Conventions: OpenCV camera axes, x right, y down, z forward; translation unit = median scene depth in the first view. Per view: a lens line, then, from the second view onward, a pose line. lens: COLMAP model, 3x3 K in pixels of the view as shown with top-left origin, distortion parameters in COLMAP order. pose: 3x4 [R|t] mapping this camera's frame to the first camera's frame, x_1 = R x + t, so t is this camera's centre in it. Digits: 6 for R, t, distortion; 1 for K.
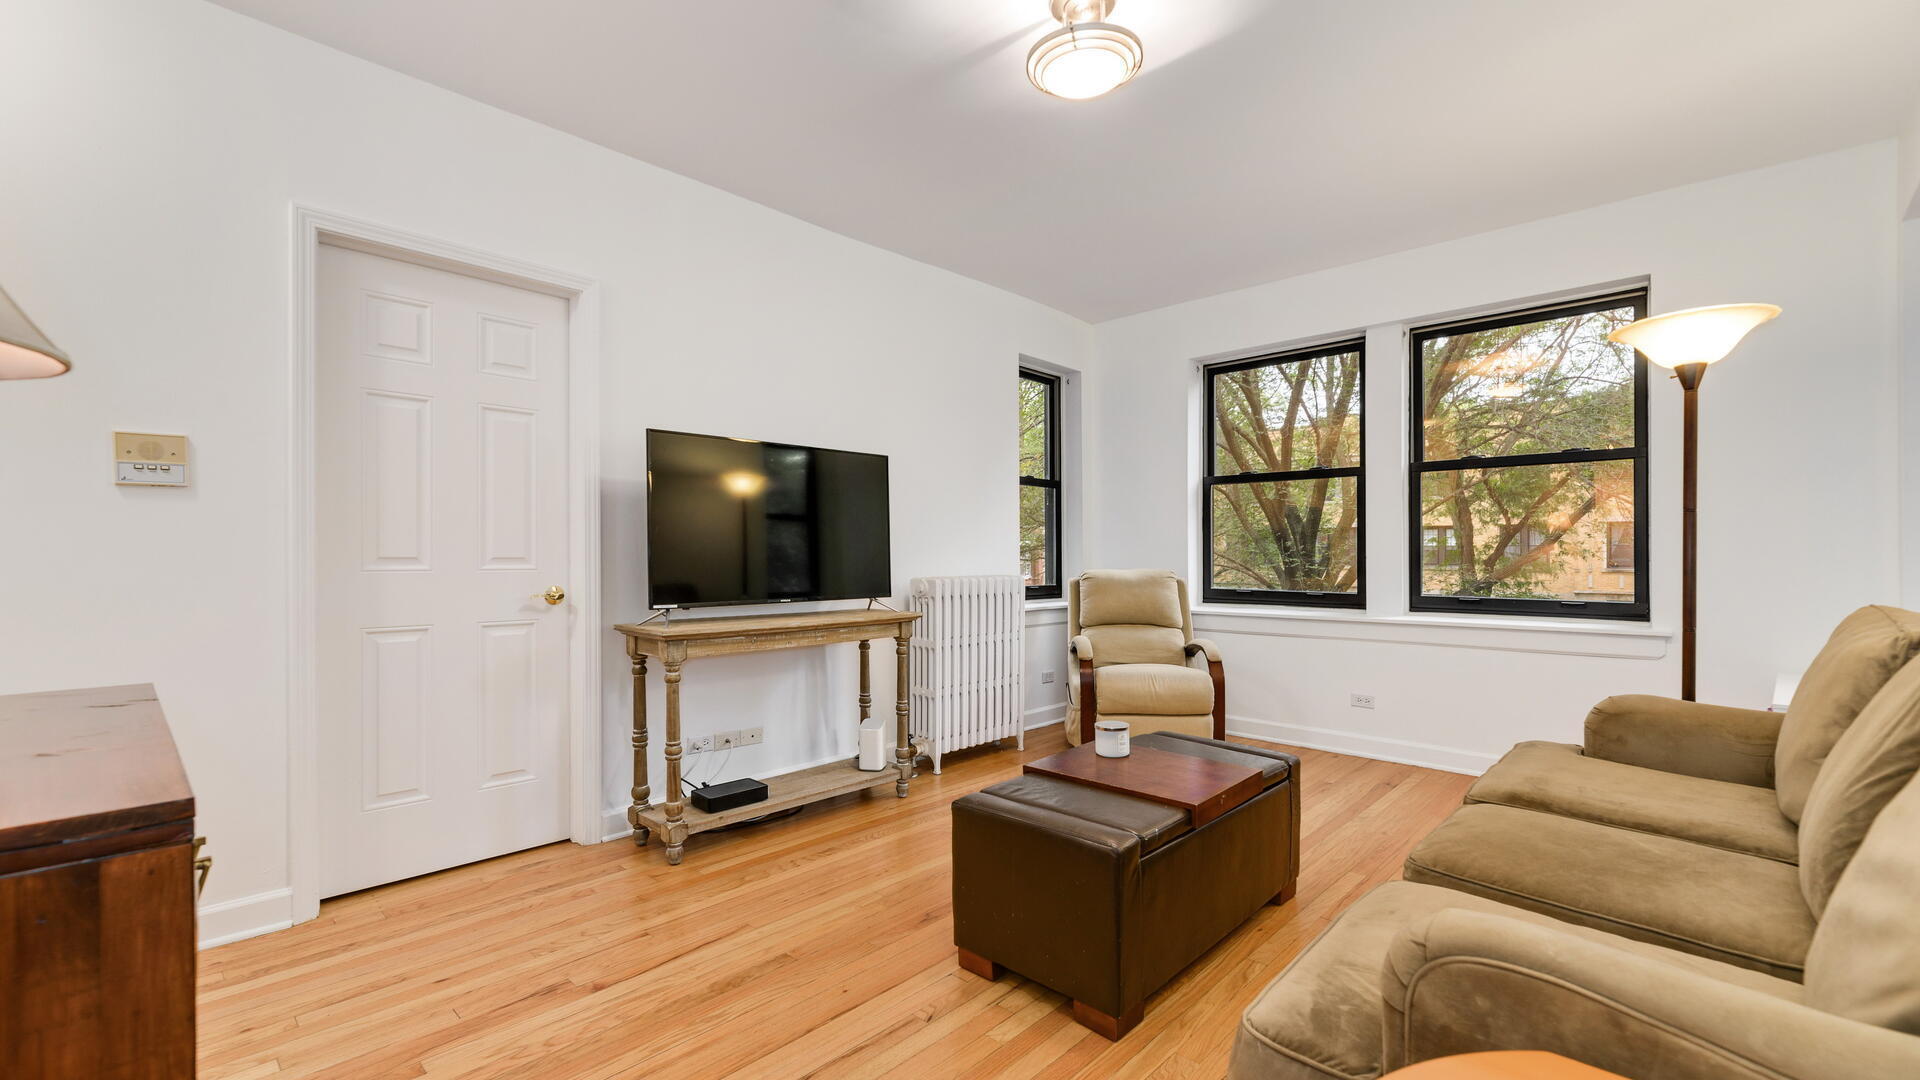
lens RADIAL K [[815.7, 0, 960.0], [0, 815.7, 540.0], [0, 0, 1]] dist [-0.001459, -0.000227]
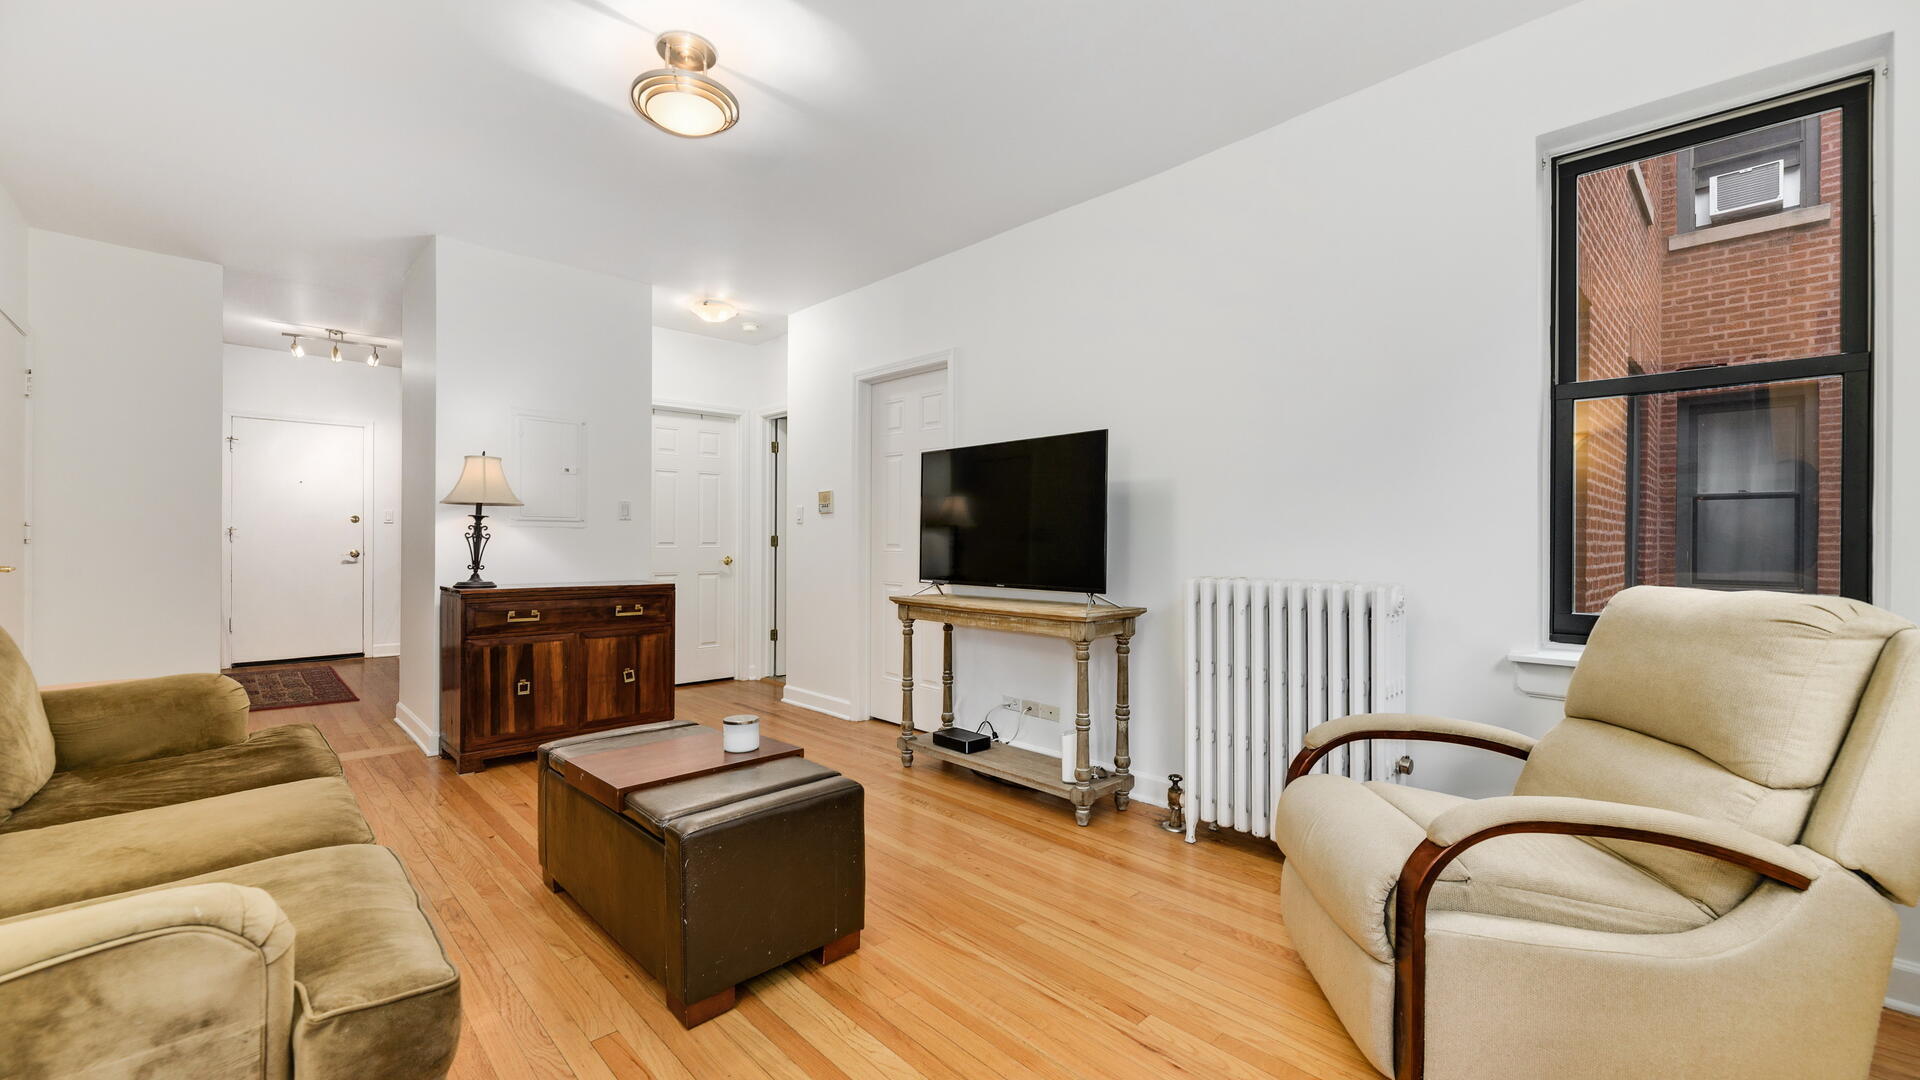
lens RADIAL K [[789.1, 0, 960.0], [0, 789.1, 540.0], [0, 0, 1]] dist [0.000029, -0.000039]
pose [[-0.062679, -0.005377, -0.998019, 0.802356], [0.009902, 0.999933, -0.006010, 0.018304], [0.997985, -0.010259, -0.062622, 0.960740]]
